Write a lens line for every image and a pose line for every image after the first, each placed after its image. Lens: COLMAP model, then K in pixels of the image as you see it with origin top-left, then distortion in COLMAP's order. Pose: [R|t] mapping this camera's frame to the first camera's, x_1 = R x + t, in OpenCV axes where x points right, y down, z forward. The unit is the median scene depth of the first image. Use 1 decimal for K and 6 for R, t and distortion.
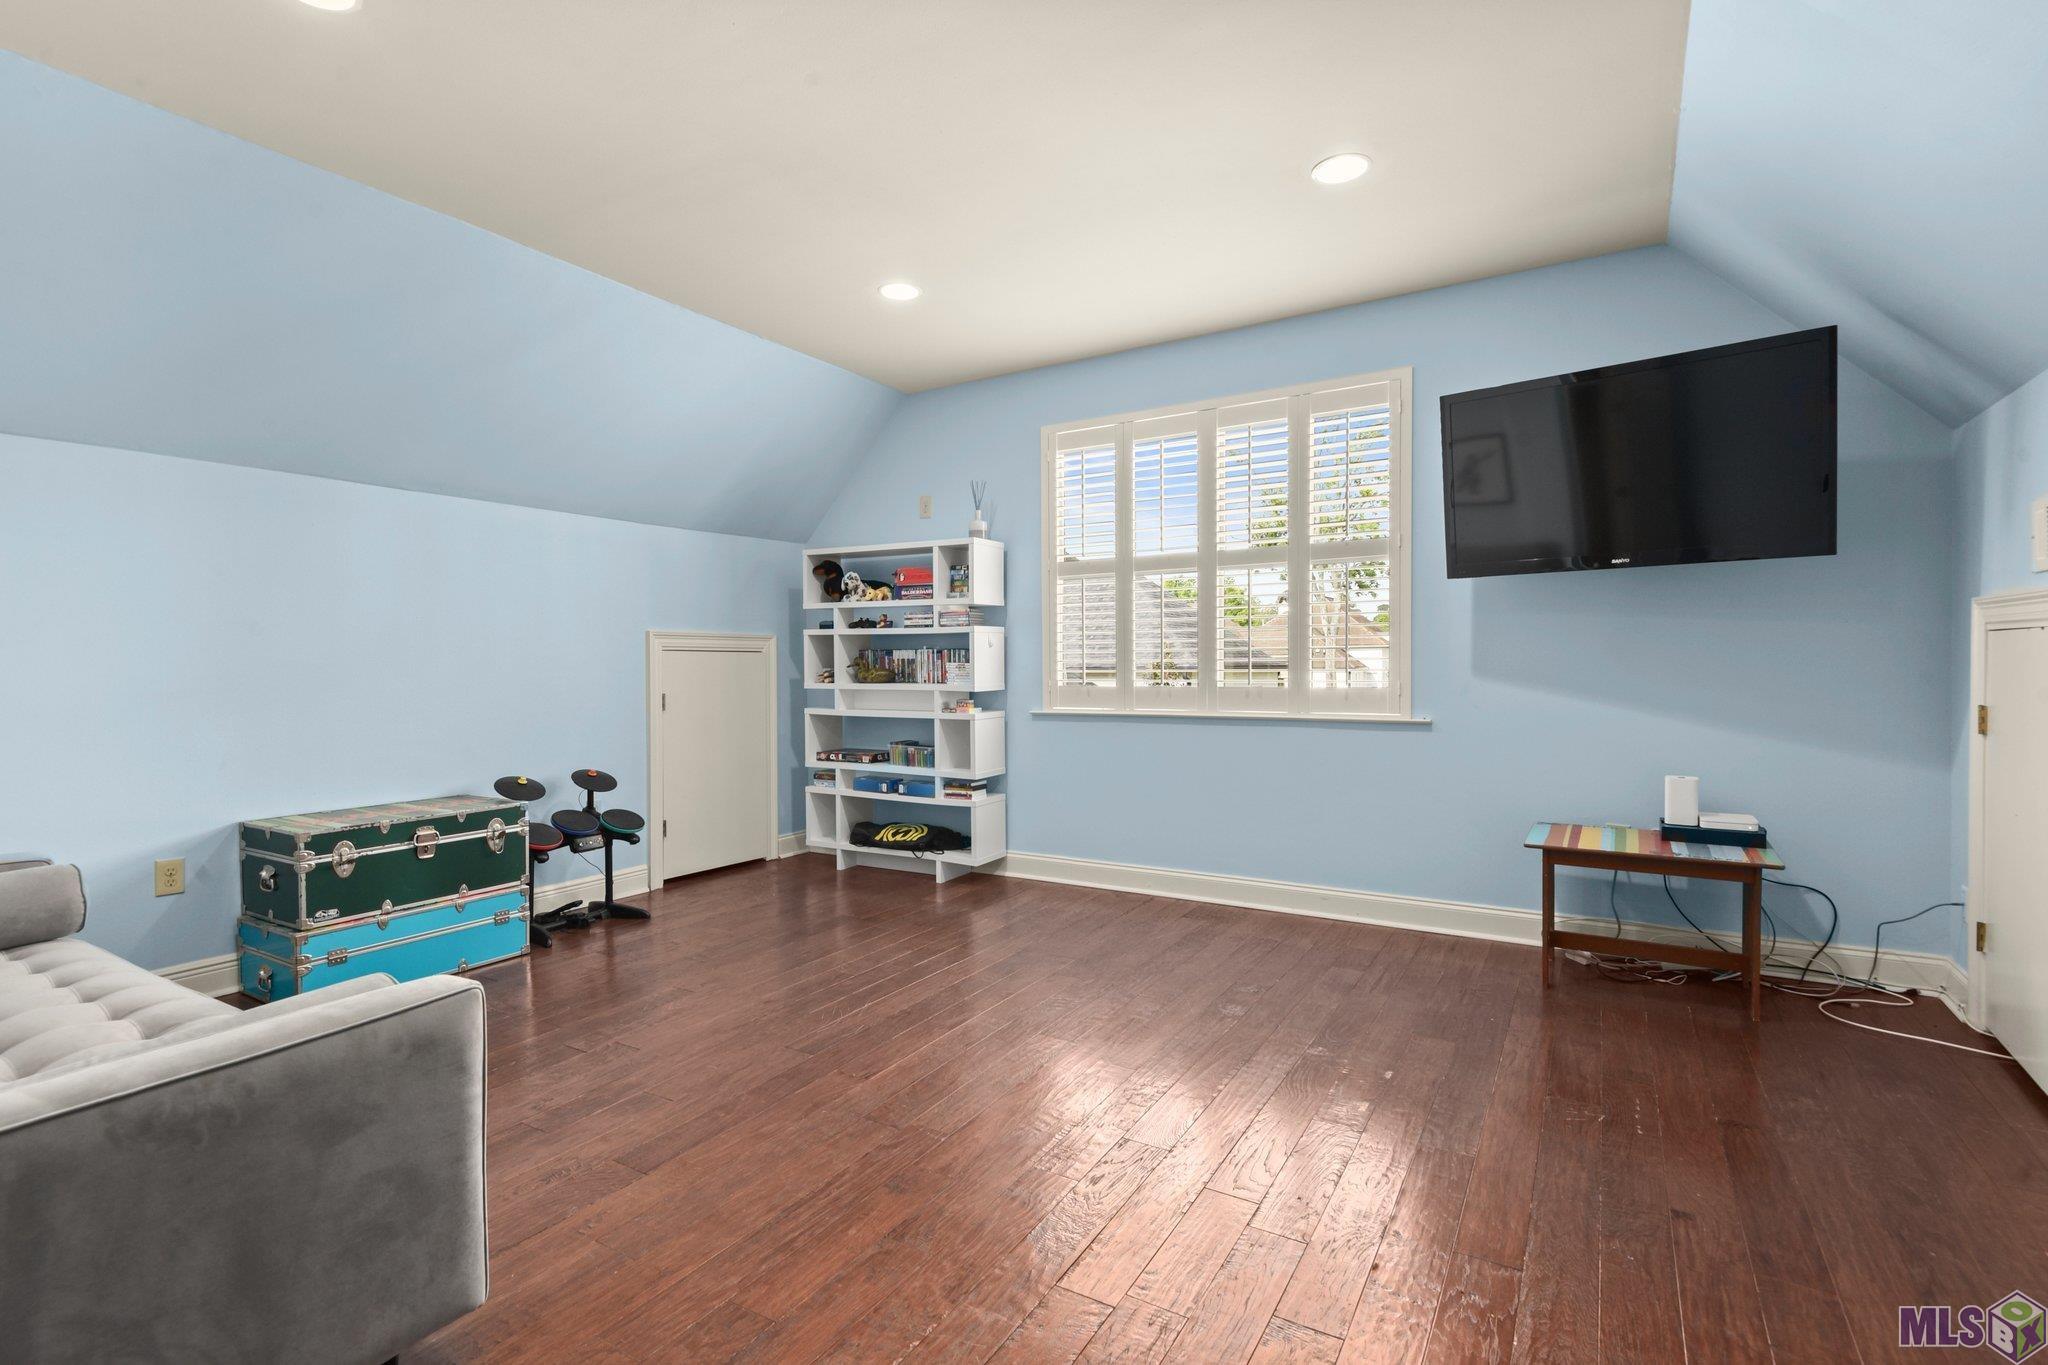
lens RADIAL K [[964.6, 0, 1018.1], [0, 964.6, 682.1], [0, 0, 1]] dist [0.031226, -0.033138]
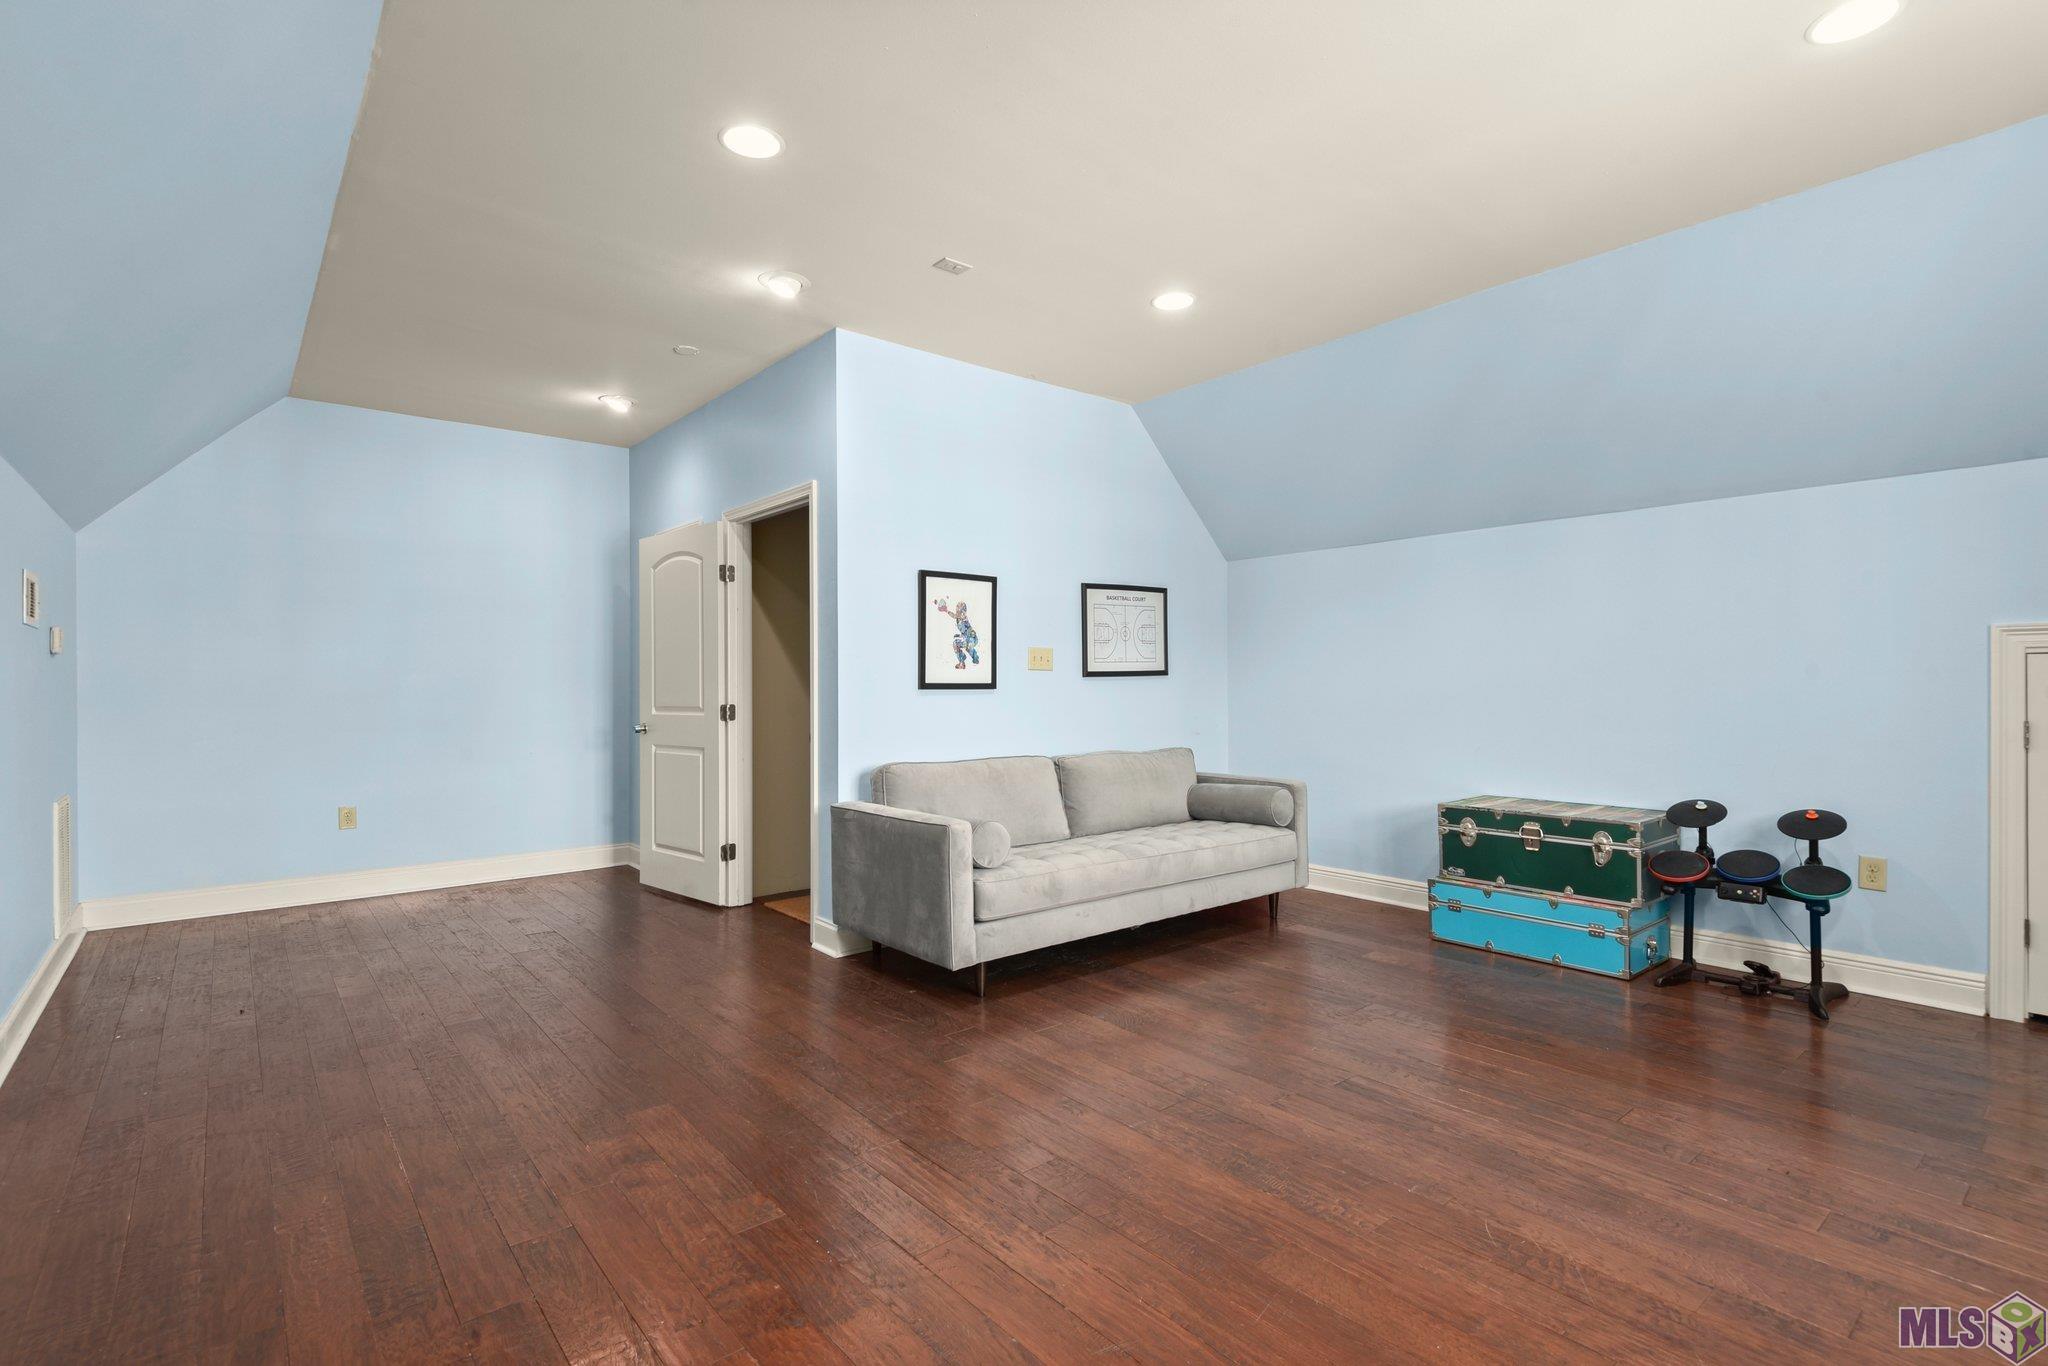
lens RADIAL K [[964.6, 0, 1018.1], [0, 964.6, 682.6], [0, 0, 1]] dist [0.031226, -0.033138]
pose [[-0.335422, 0.011644, -0.941996, 0.603643], [-0.012434, 0.999782, 0.016786, -0.021653], [0.941986, 0.017343, -0.335204, 0.771243]]
